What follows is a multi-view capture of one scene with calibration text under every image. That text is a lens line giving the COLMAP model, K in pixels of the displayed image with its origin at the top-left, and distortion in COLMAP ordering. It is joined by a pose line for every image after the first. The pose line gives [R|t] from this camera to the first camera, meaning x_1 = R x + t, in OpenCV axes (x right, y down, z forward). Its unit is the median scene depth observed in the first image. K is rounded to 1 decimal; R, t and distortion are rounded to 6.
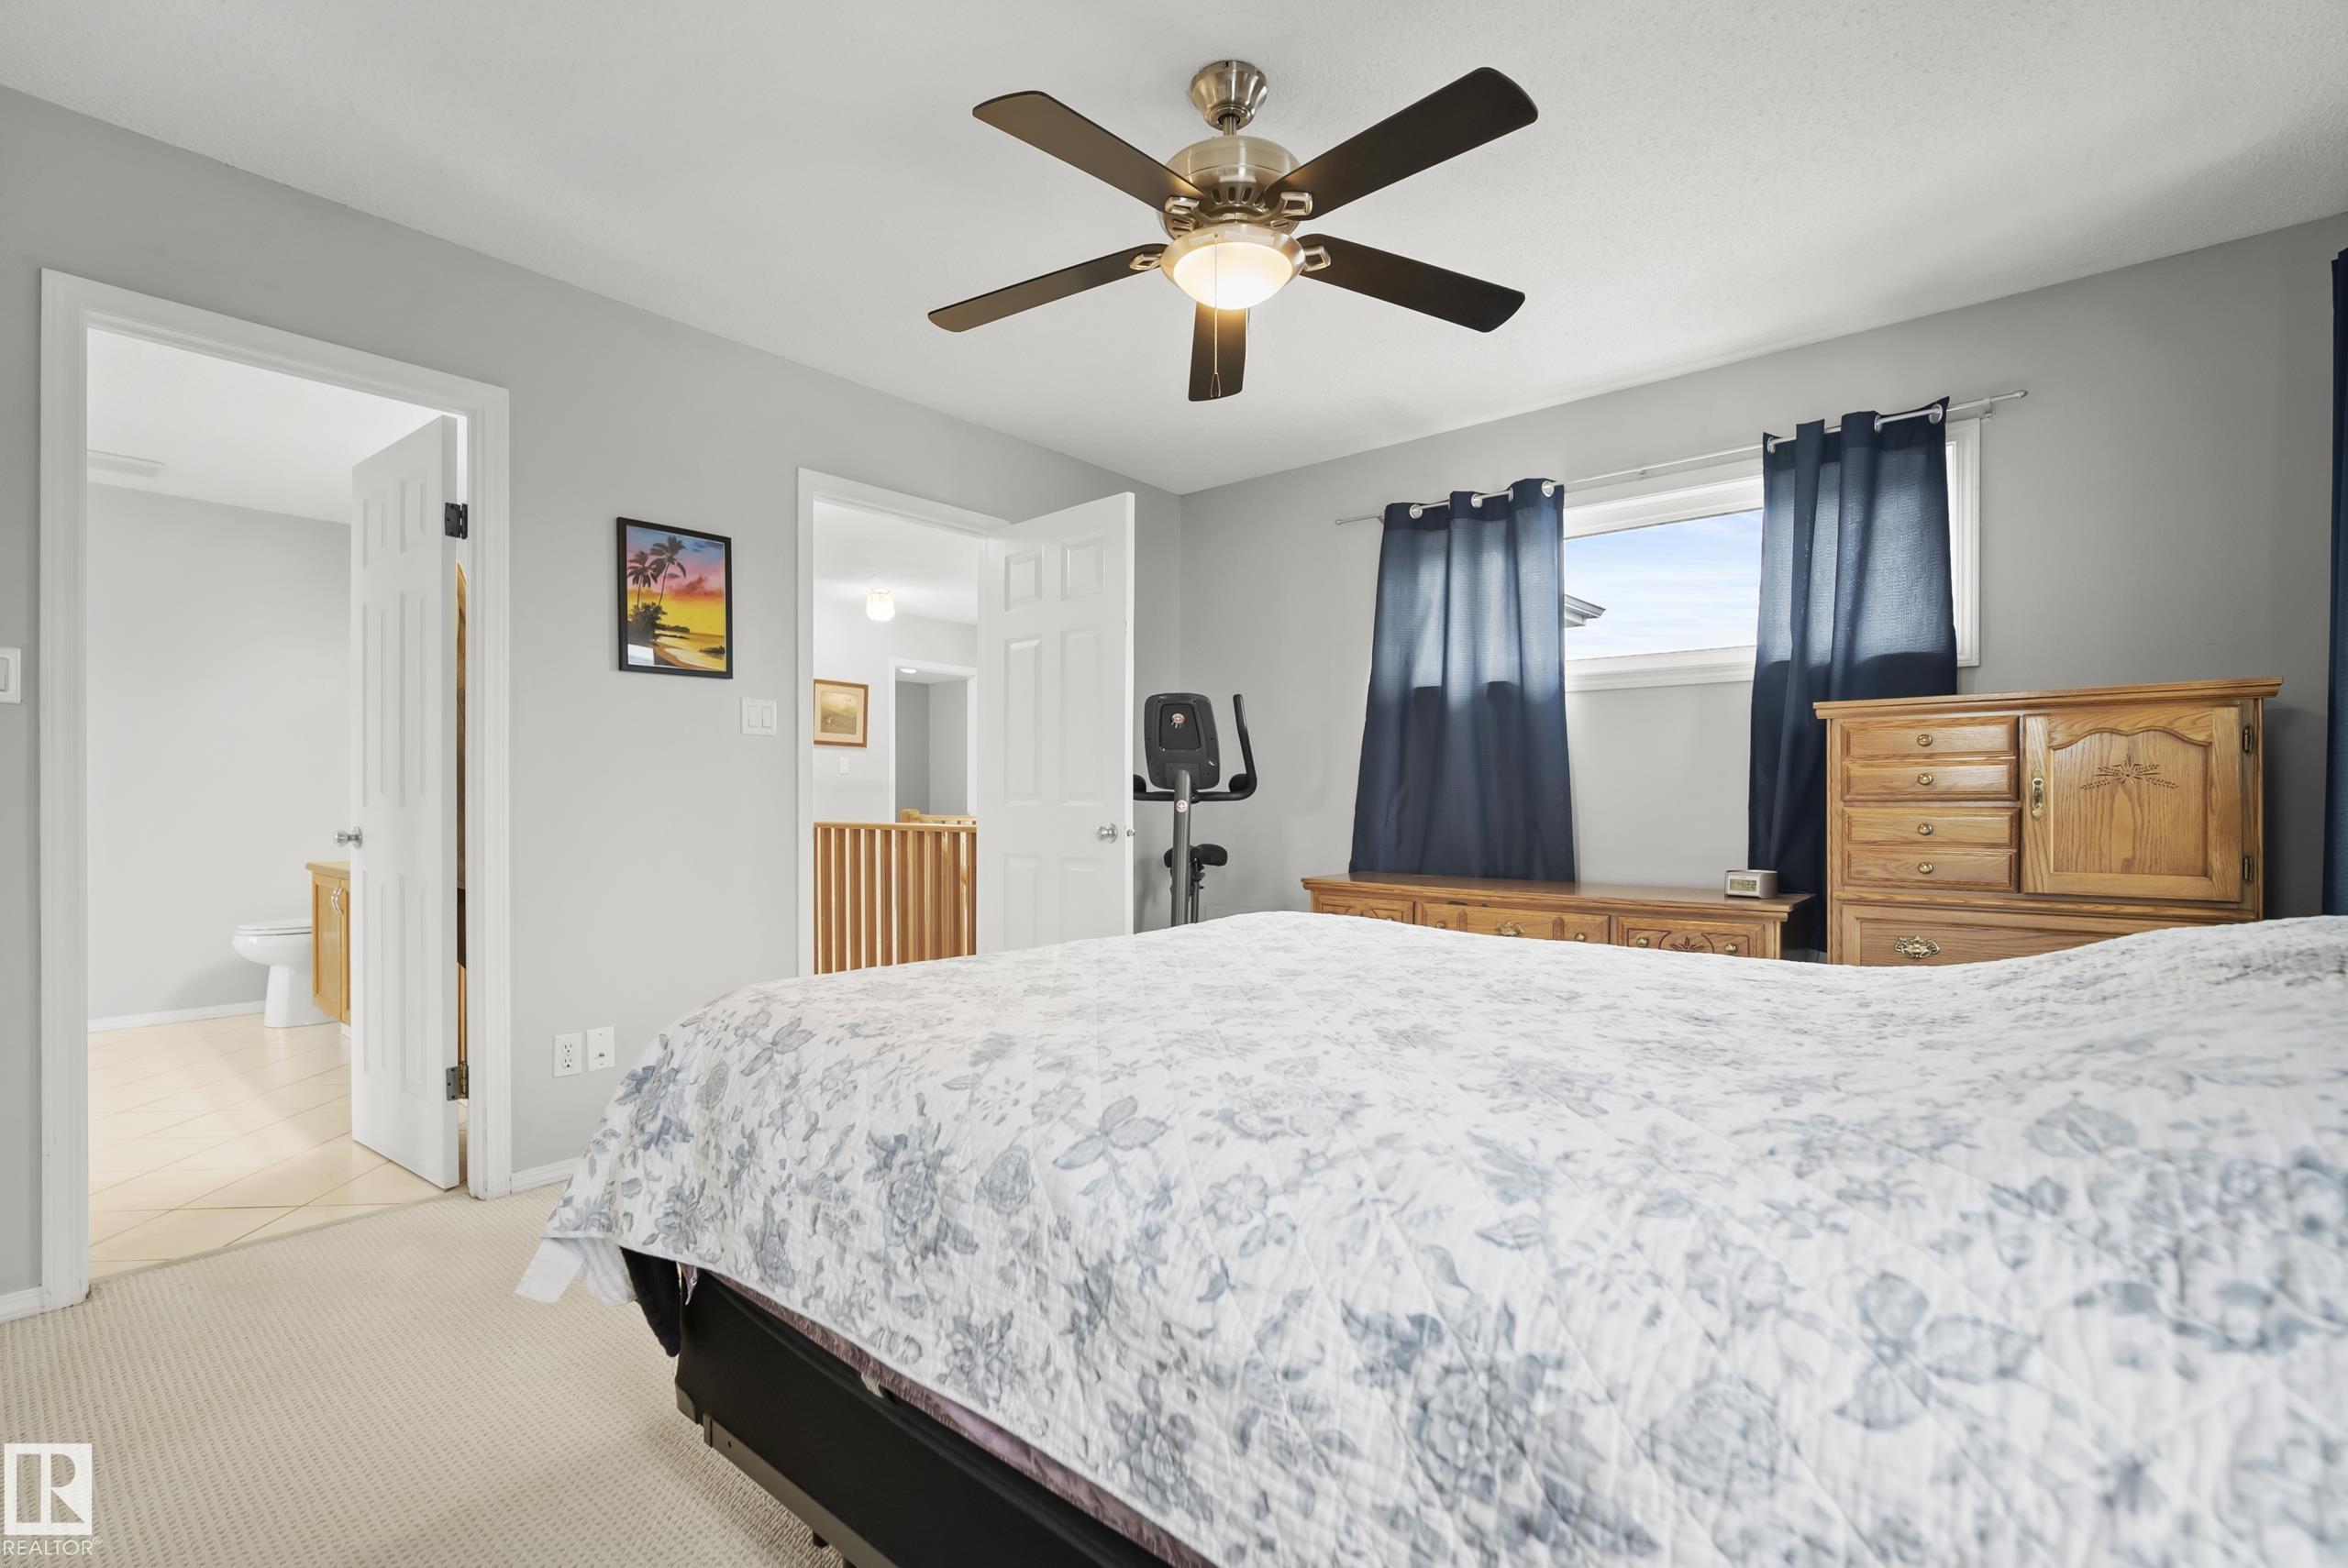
lens RADIAL K [[1050.2, 0, 1173.1], [0, 1050.2, 794.4], [0, 0, 1]] dist [0.000076, -0.000458]
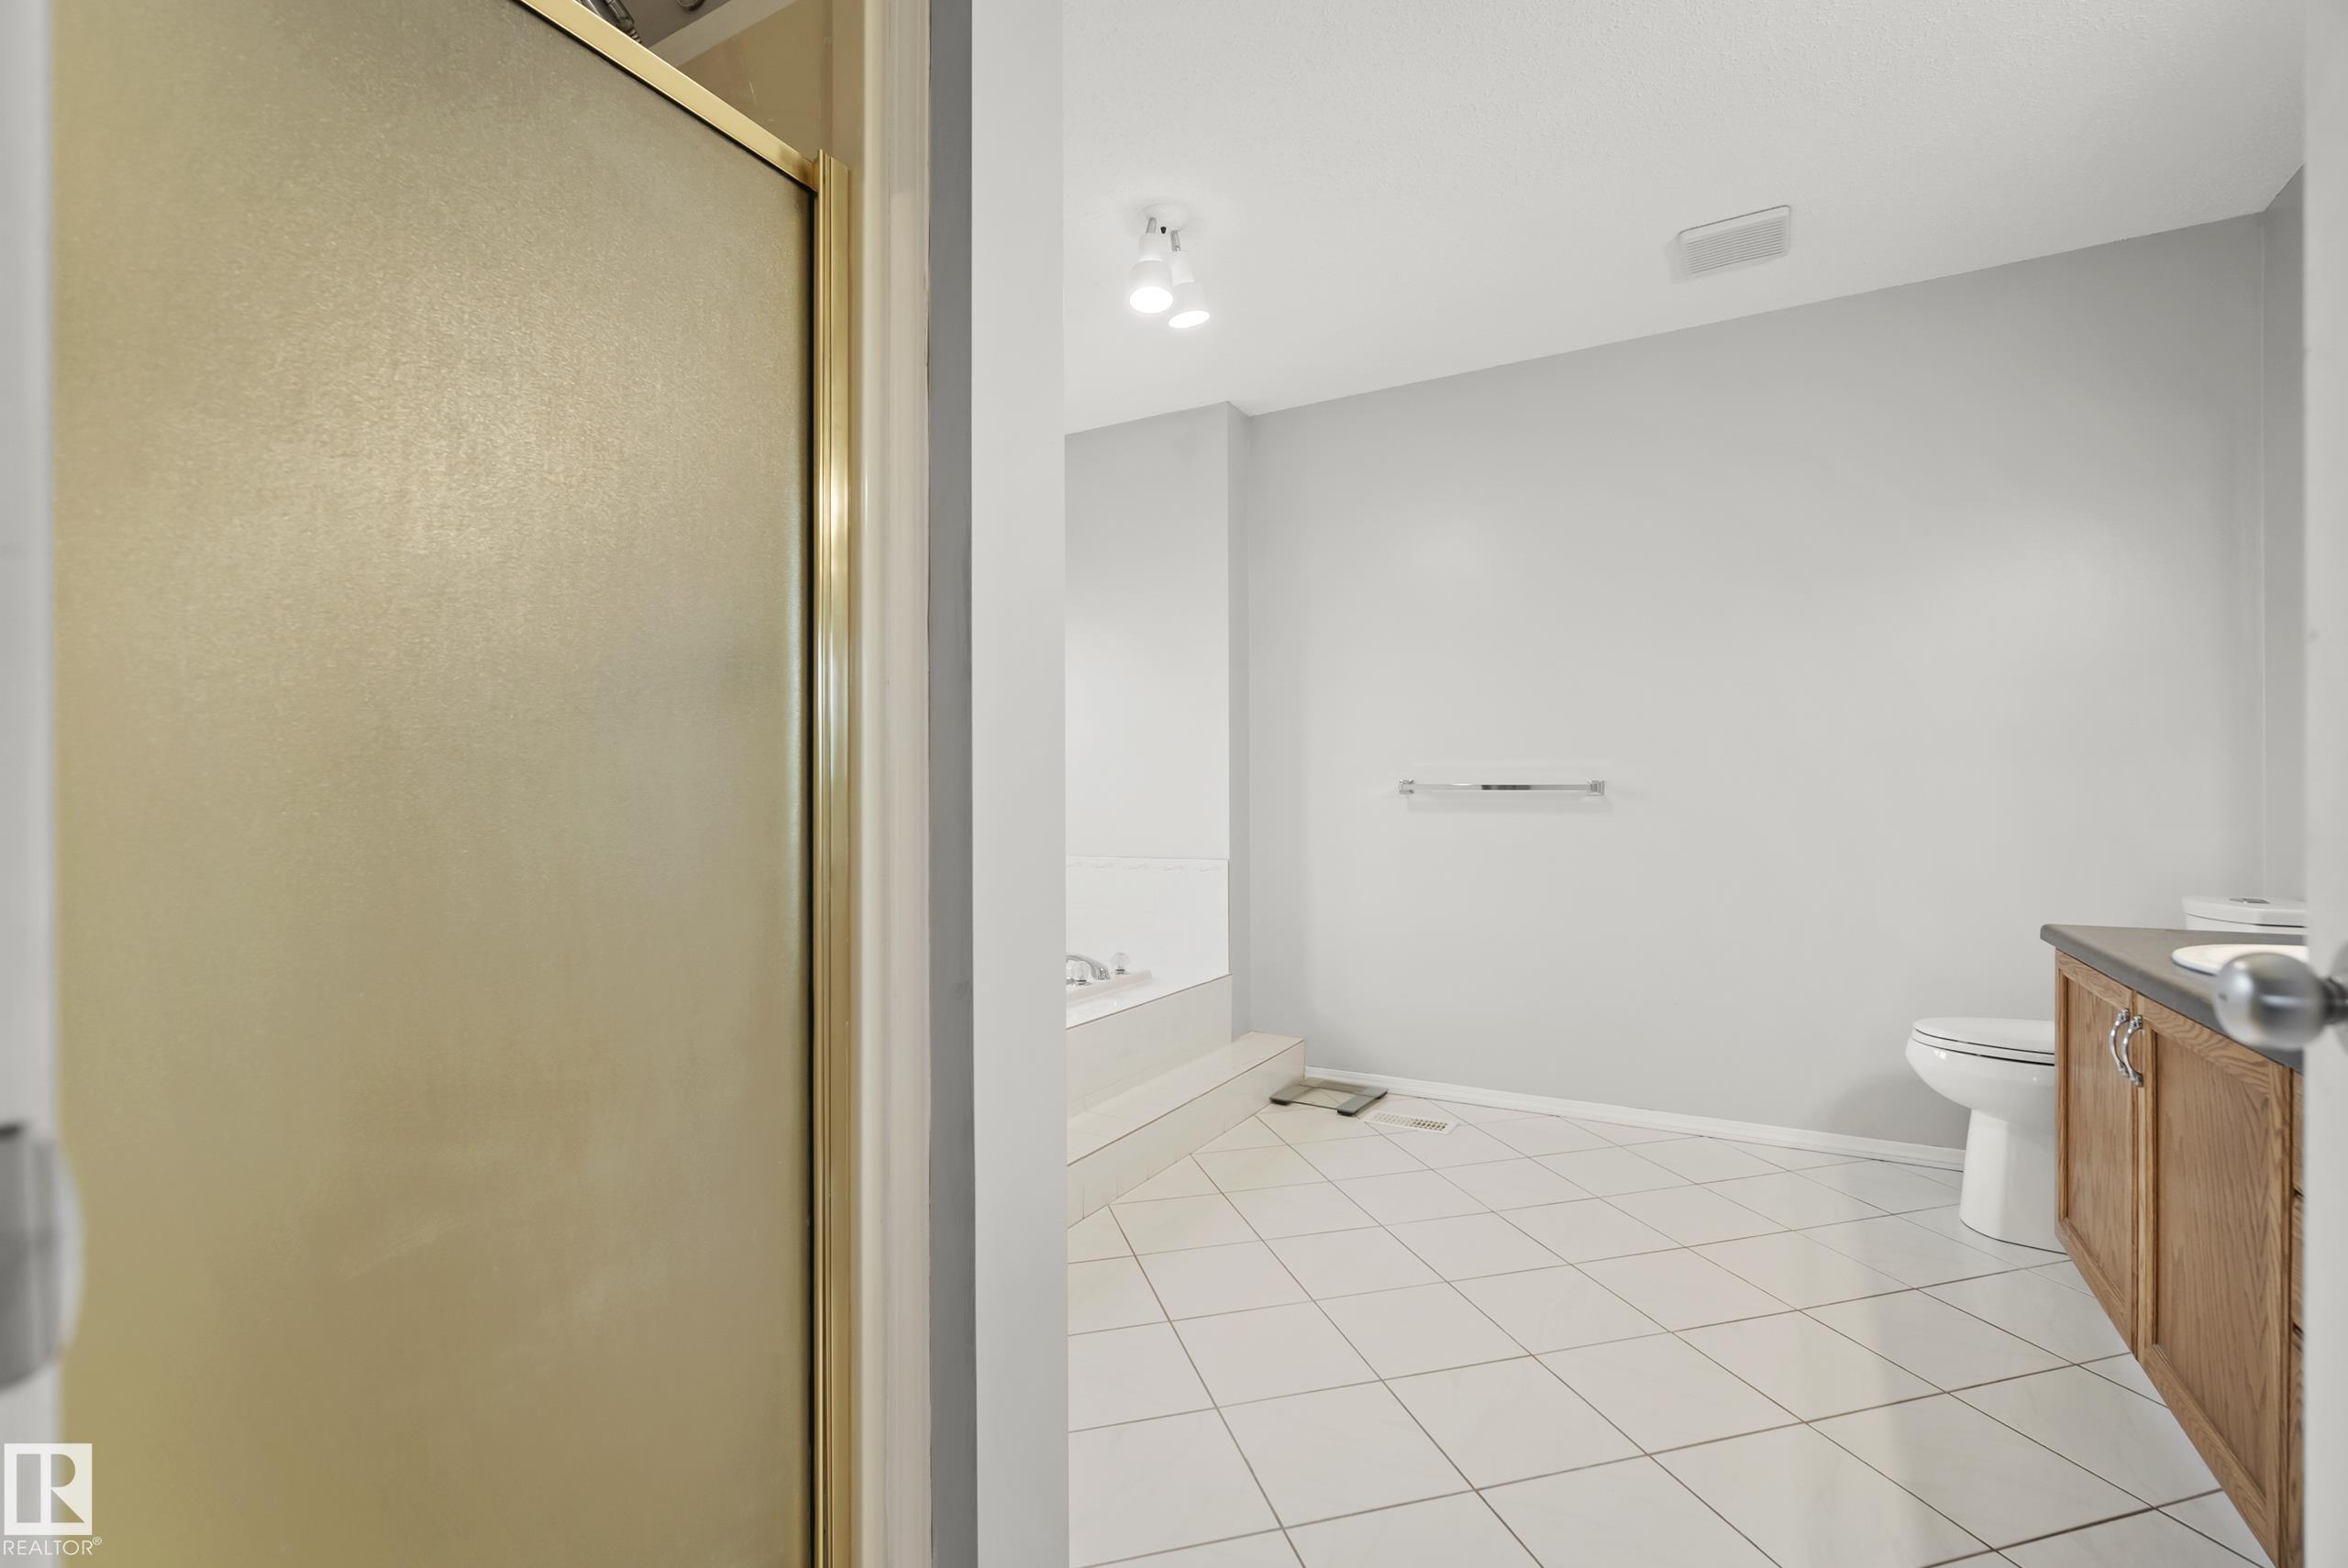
lens RADIAL K [[1050.2, 0, 1163.4], [0, 1050.2, 795.9], [0, 0, 1]] dist [0.000076, -0.000458]
pose [[0.186839, 0.008602, -0.982353, -0.426262], [0.003432, 0.999950, 0.009408, 0.002310], [0.982385, -0.005129, 0.186800, 0.512497]]
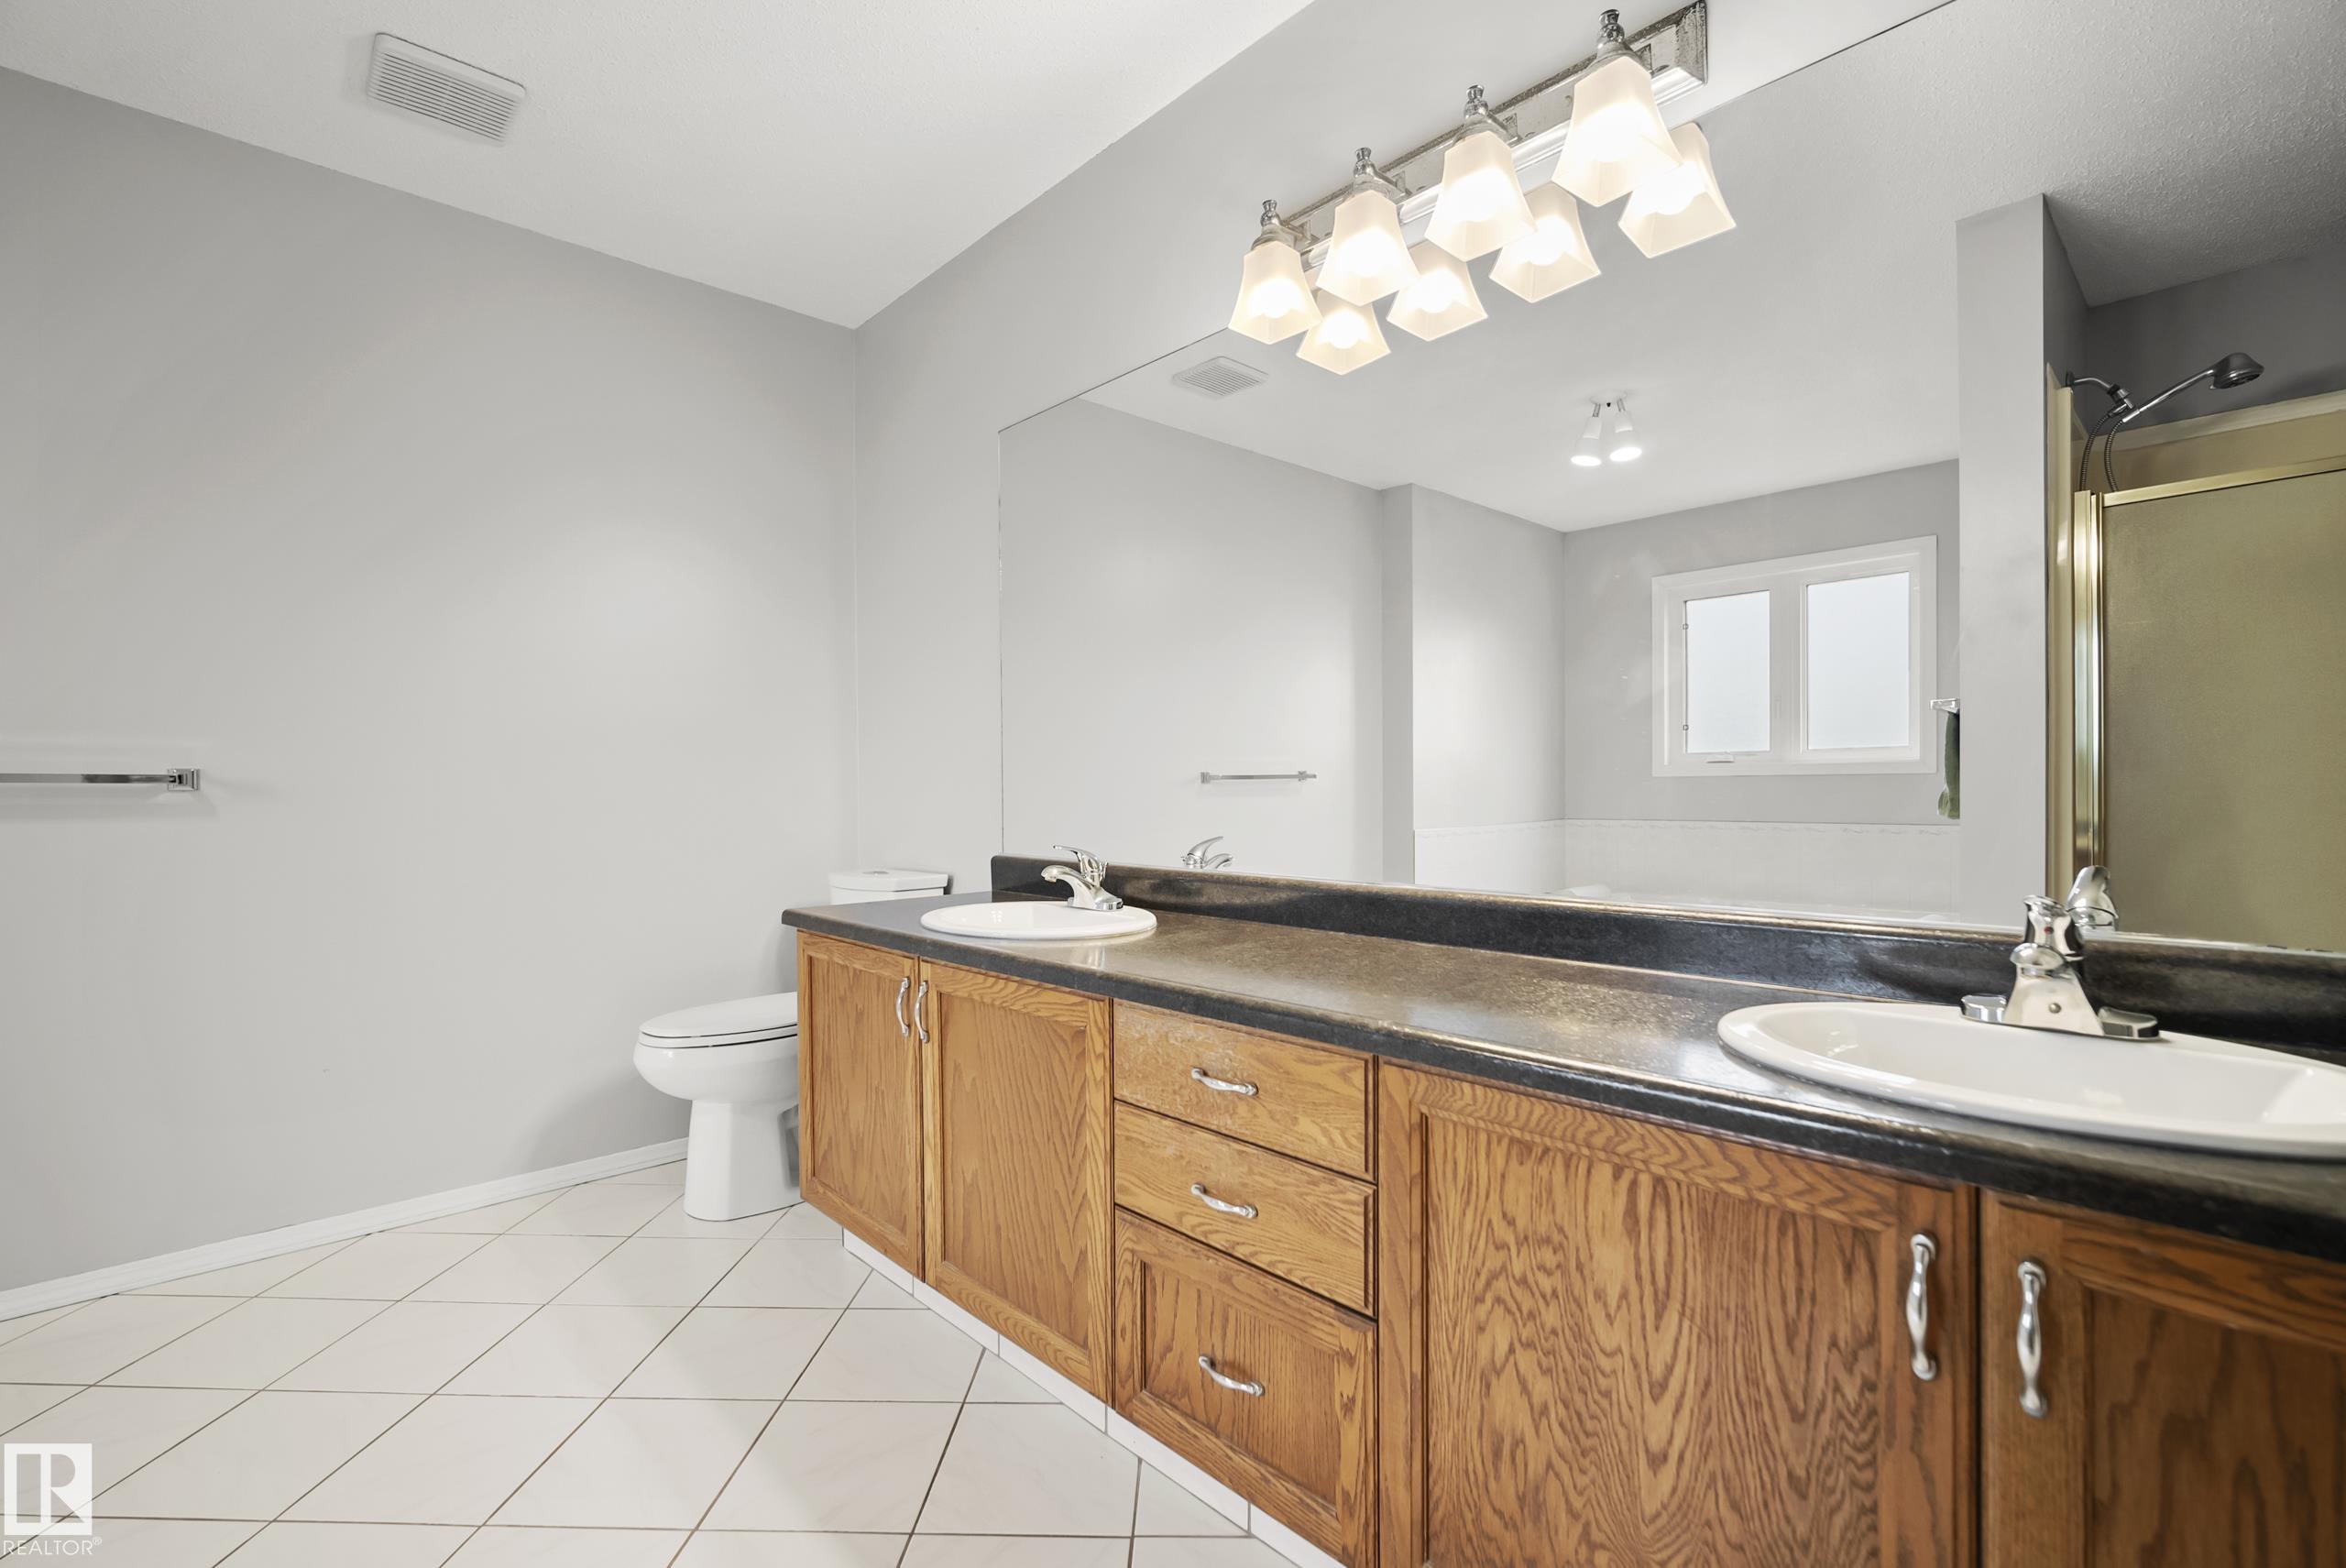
lens RADIAL K [[1049.4, 0, 1179.3], [0, 1049.4, 788.5], [0, 0, 1]] dist [0.000076, -0.000458]
pose [[0.993844, 0.005516, -0.110651, -0.564204], [-0.004715, 0.999961, 0.007501, 0.002885], [0.110688, -0.006933, 0.993831, 0.509232]]
